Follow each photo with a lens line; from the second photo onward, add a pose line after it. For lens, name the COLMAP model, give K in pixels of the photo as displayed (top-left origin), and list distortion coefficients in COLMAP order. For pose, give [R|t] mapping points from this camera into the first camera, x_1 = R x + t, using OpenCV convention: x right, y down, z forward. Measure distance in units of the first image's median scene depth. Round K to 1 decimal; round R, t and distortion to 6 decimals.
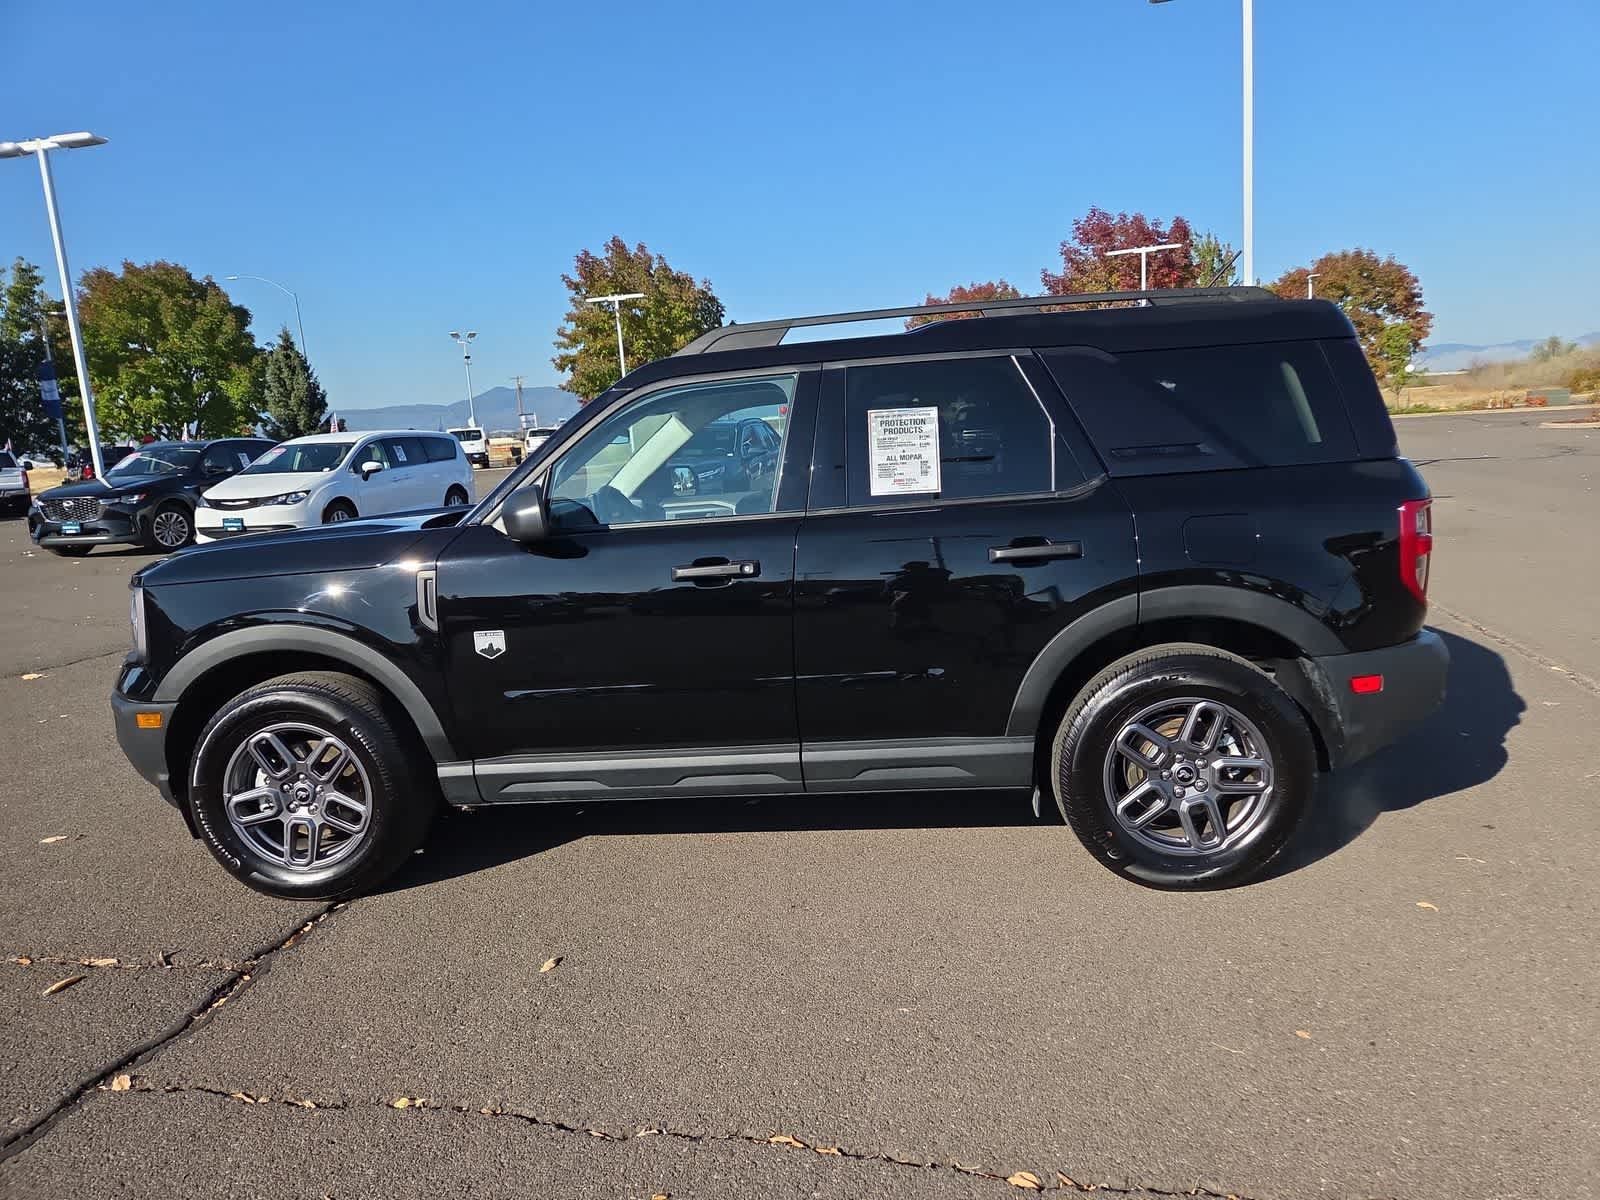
lens RADIAL K [[1063.3, 0, 808.0], [0, 1063.3, 616.7], [0, 0, 1]] dist [0.066369, -0.056555]
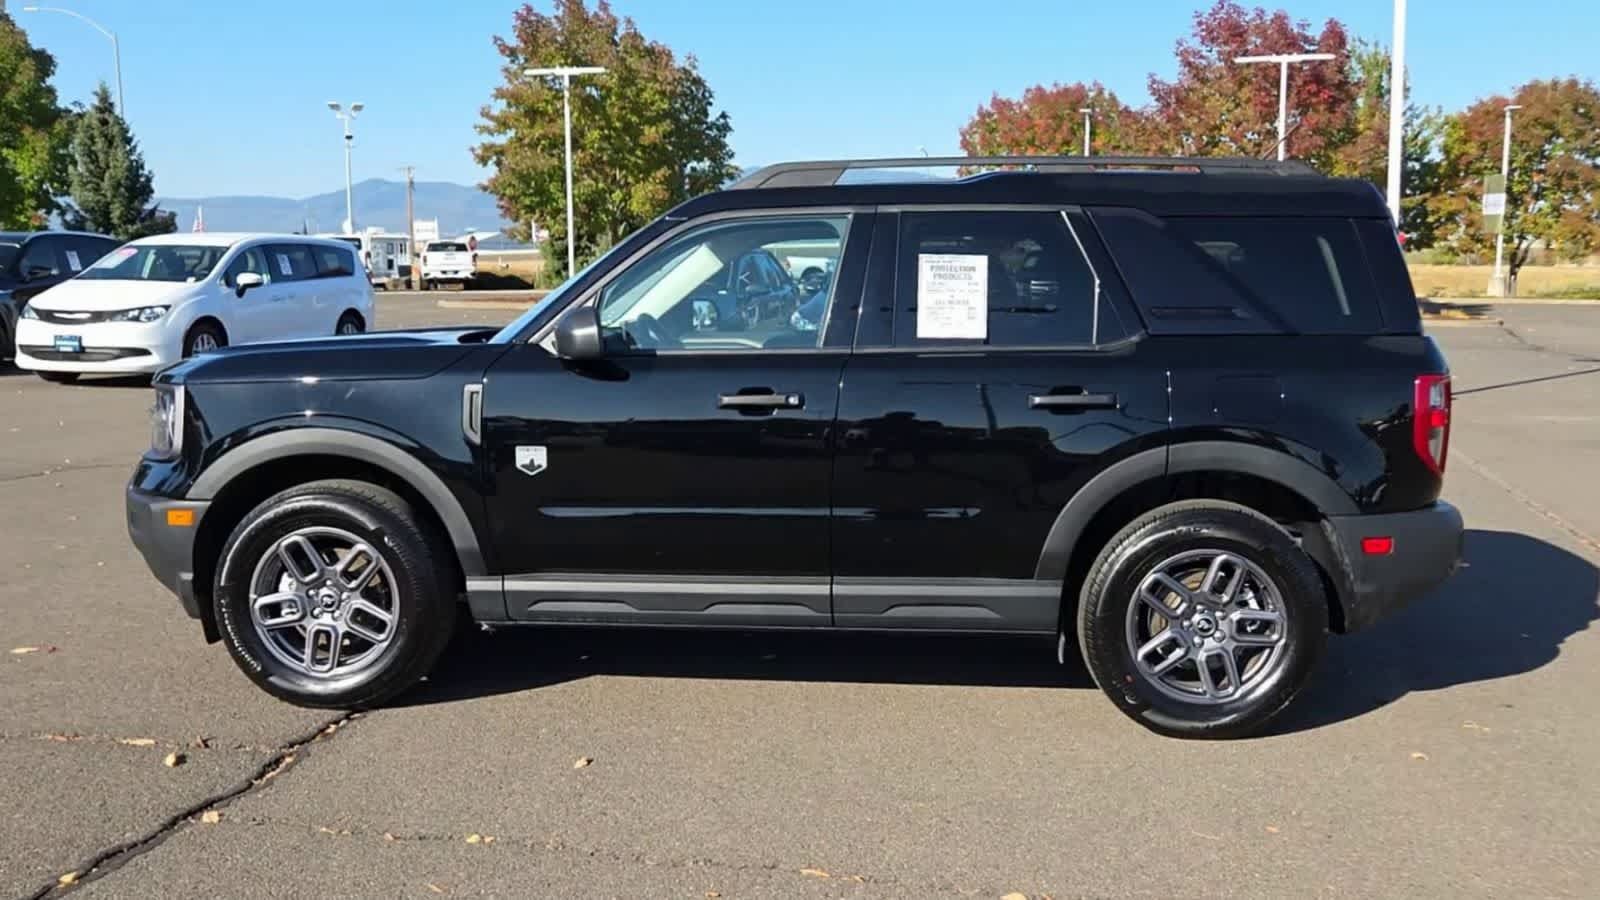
lens RADIAL K [[1516.7, 0, 800.0], [0, 1516.7, 450.0], [0, 0, 1]] dist [0.005690, 0.007117]
pose [[0.997892, 0.064871, -0.001802, -0.039258], [-0.064876, 0.996509, -0.052549, 0.070618], [-0.001613, 0.052555, 0.998617, -0.405132]]
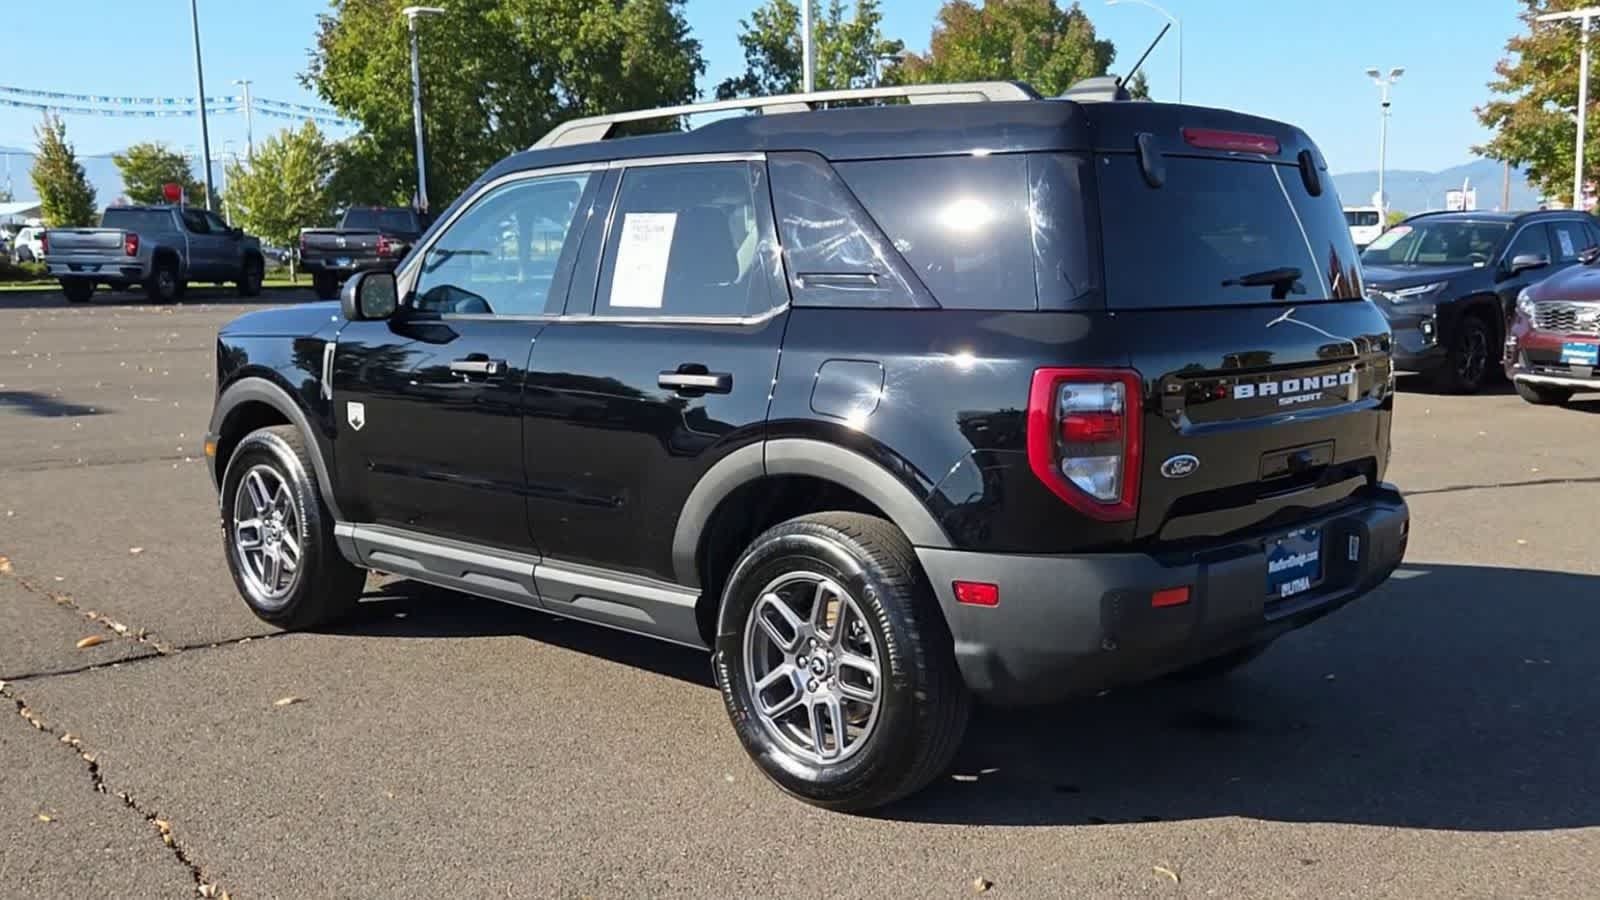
lens RADIAL K [[1557.8, 0, 799.7], [0, 1557.8, 474.6], [0, 0, 1]] dist [-0.002989, 0.008931]
pose [[0.789316, 0.144062, -0.596847, 0.921874], [-0.146107, 0.988231, 0.045307, -0.047580], [0.596349, 0.051442, 0.801075, 0.013955]]
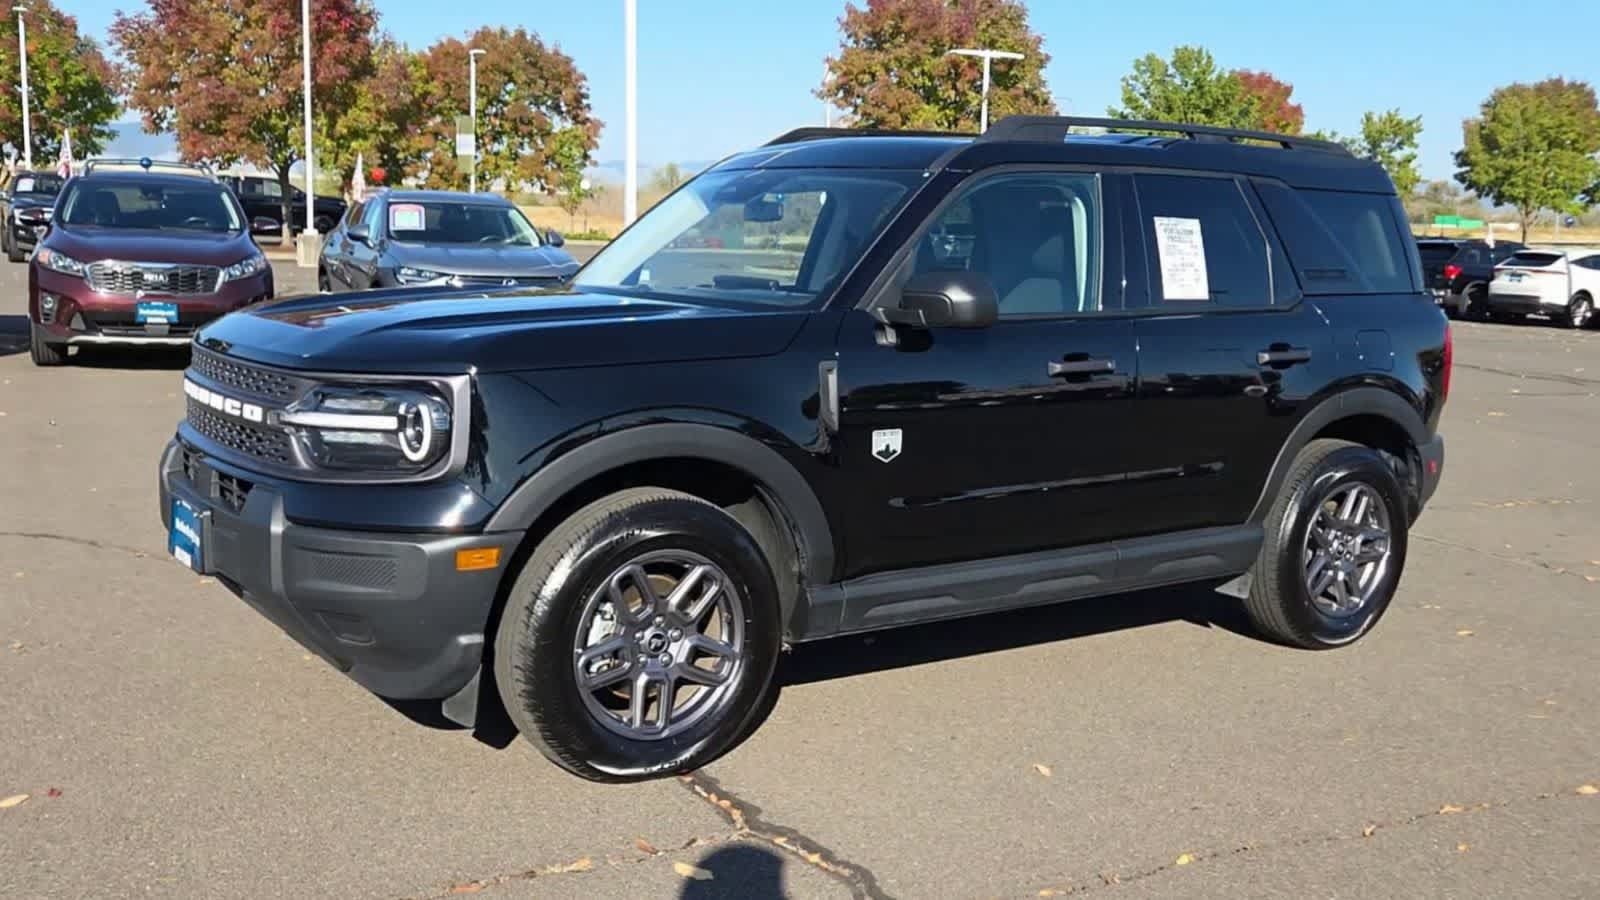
lens RADIAL K [[1557.8, 0, 799.7], [0, 1557.8, 474.6], [0, 0, 1]] dist [-0.002989, 0.008931]
pose [[0.763495, -0.017553, 0.645575, -1.100823], [0.030447, 0.999497, -0.008832, 0.055273], [-0.645095, 0.026399, 0.763646, 0.067471]]
